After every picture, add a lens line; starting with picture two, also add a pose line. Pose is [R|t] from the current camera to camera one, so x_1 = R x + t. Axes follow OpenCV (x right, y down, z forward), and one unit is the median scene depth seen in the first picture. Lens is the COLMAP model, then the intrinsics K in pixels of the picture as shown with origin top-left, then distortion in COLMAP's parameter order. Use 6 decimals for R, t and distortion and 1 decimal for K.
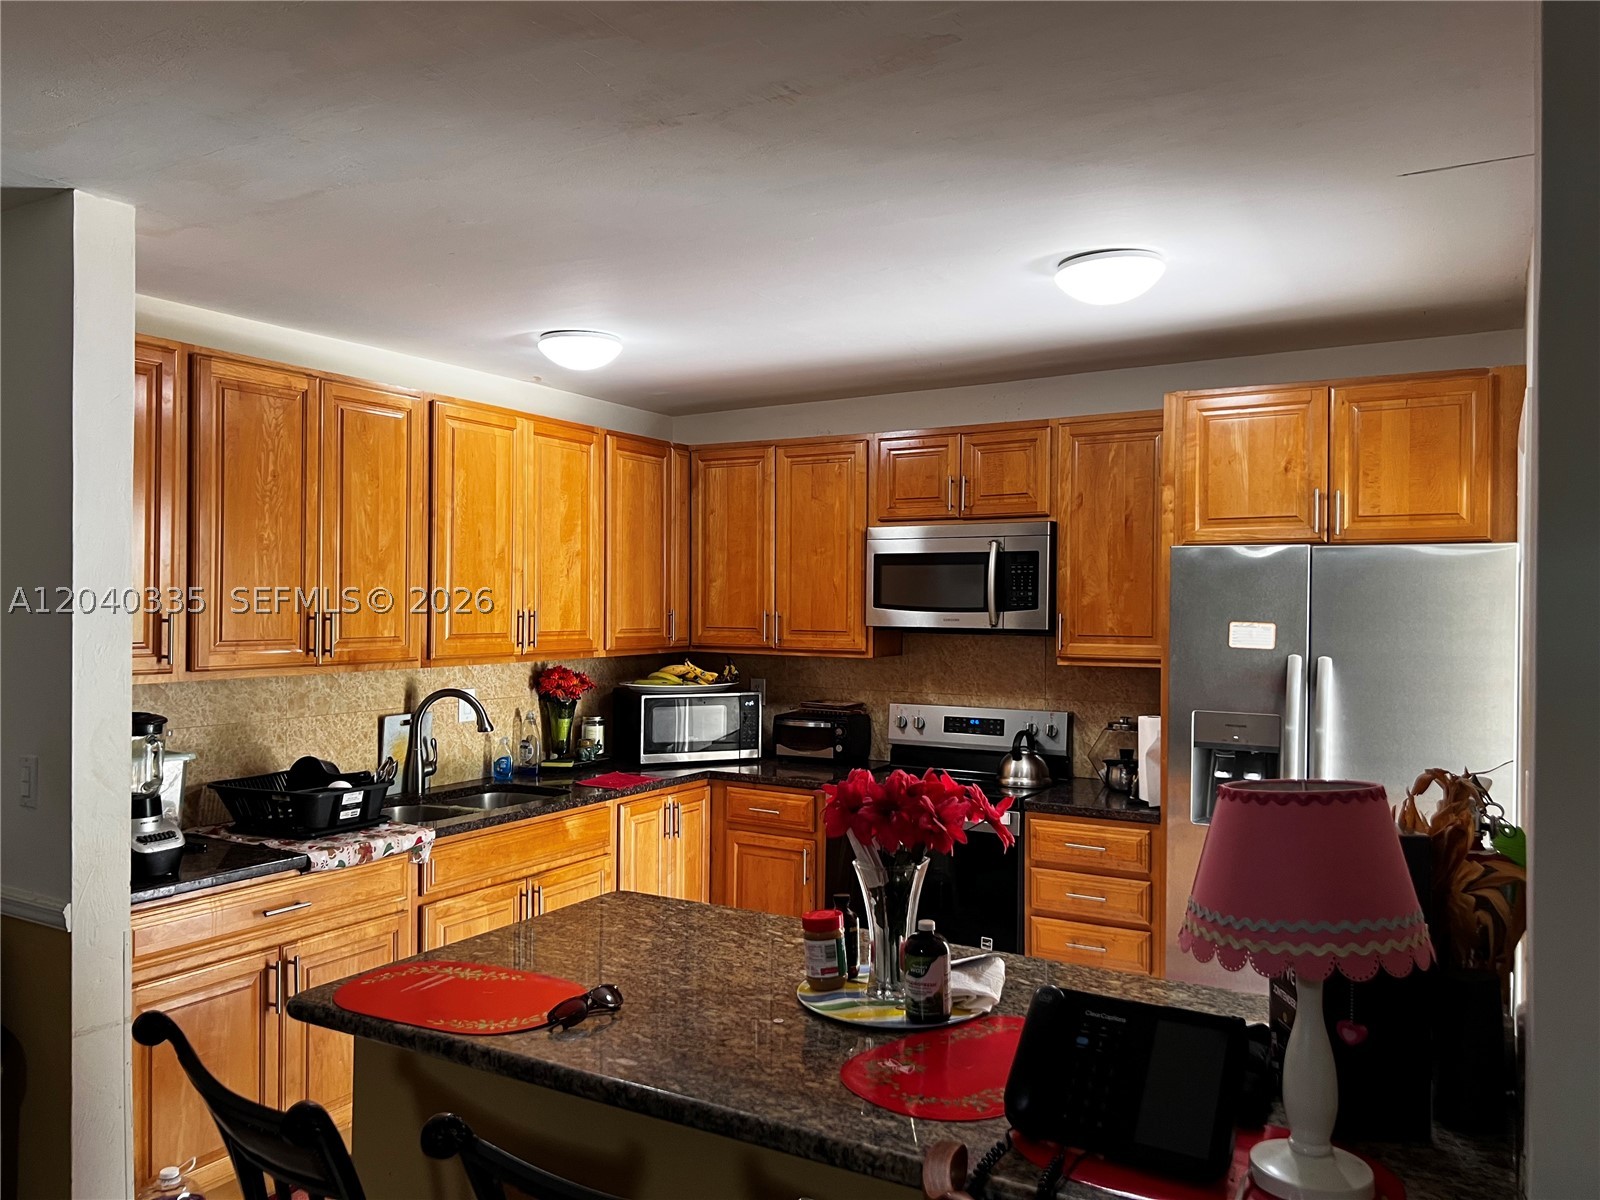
lens RADIAL K [[1184.4, 0, 790.7], [0, 1184.4, 611.4], [0, 0, 1]] dist [0.035204, -0.047319]
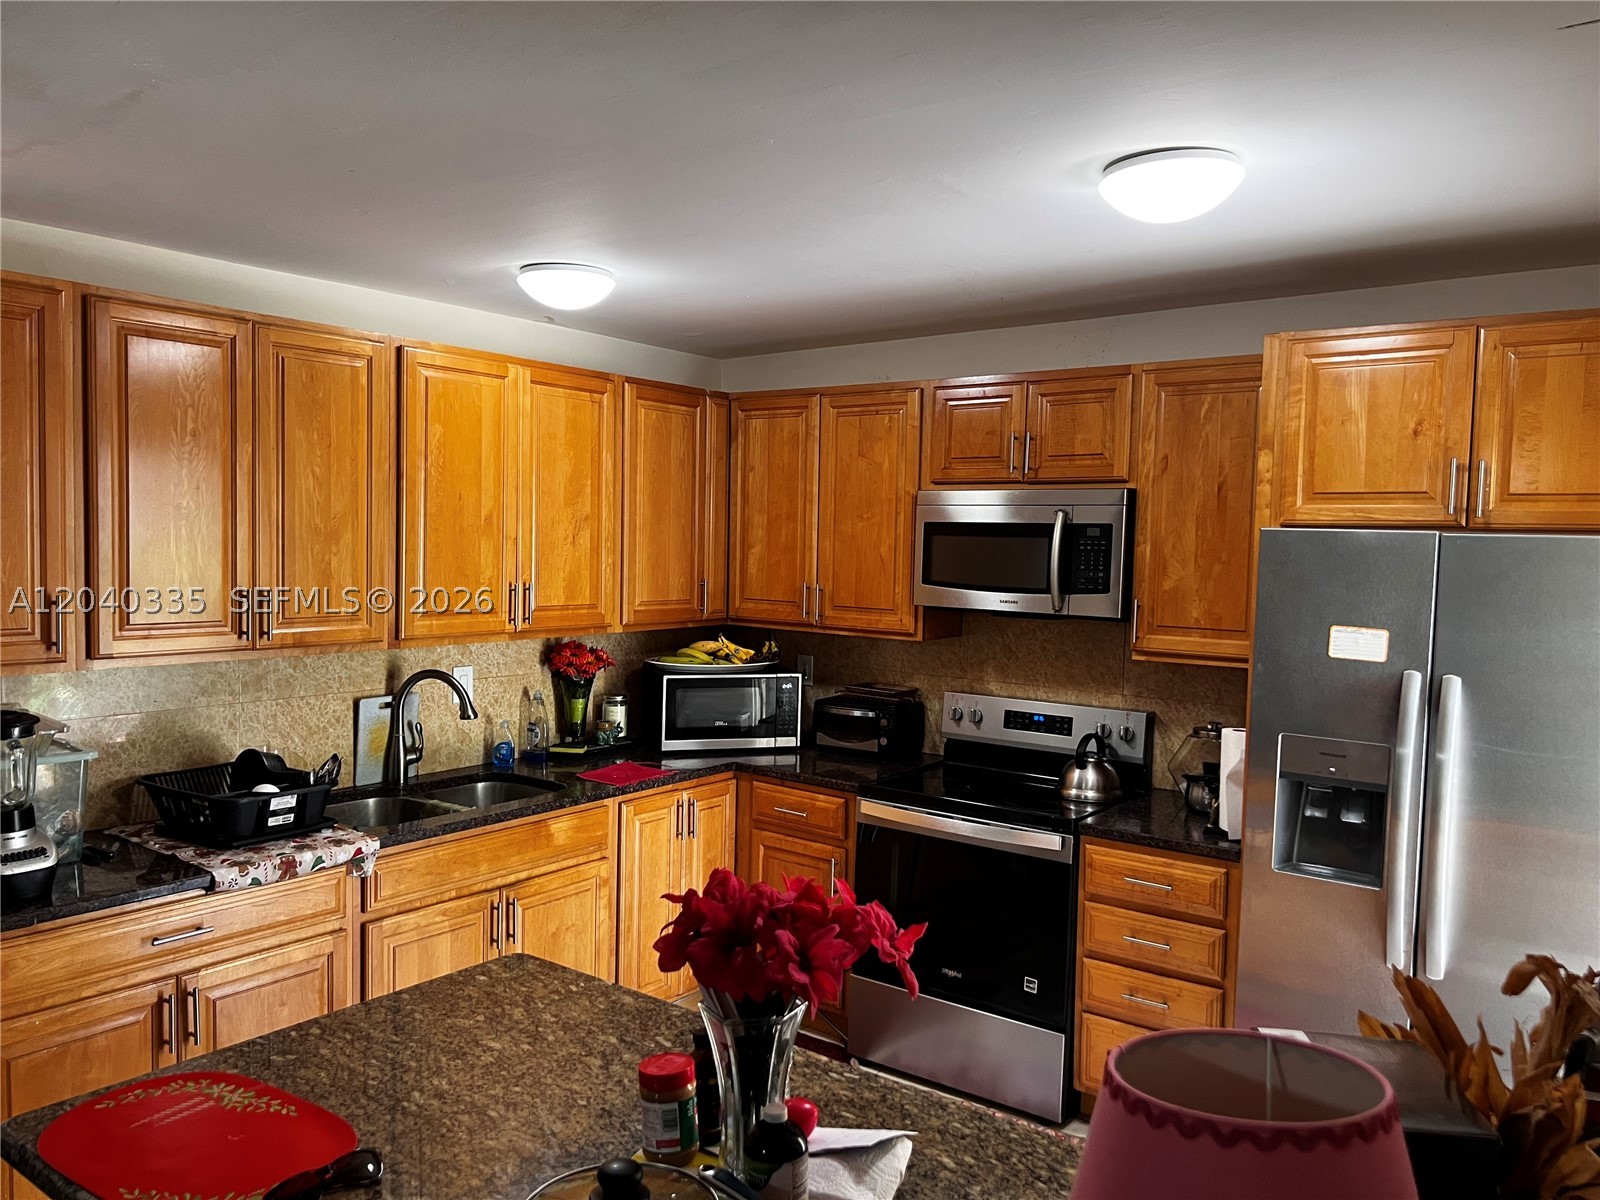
lens RADIAL K [[1184.4, 0, 806.4], [0, 1184.4, 609.9], [0, 0, 1]] dist [0.035204, -0.047319]
pose [[0.993298, 0.023072, -0.113255, 0.105054], [-0.017015, 0.998387, 0.054163, -0.037157], [0.114322, -0.051873, 0.992088, 0.160990]]
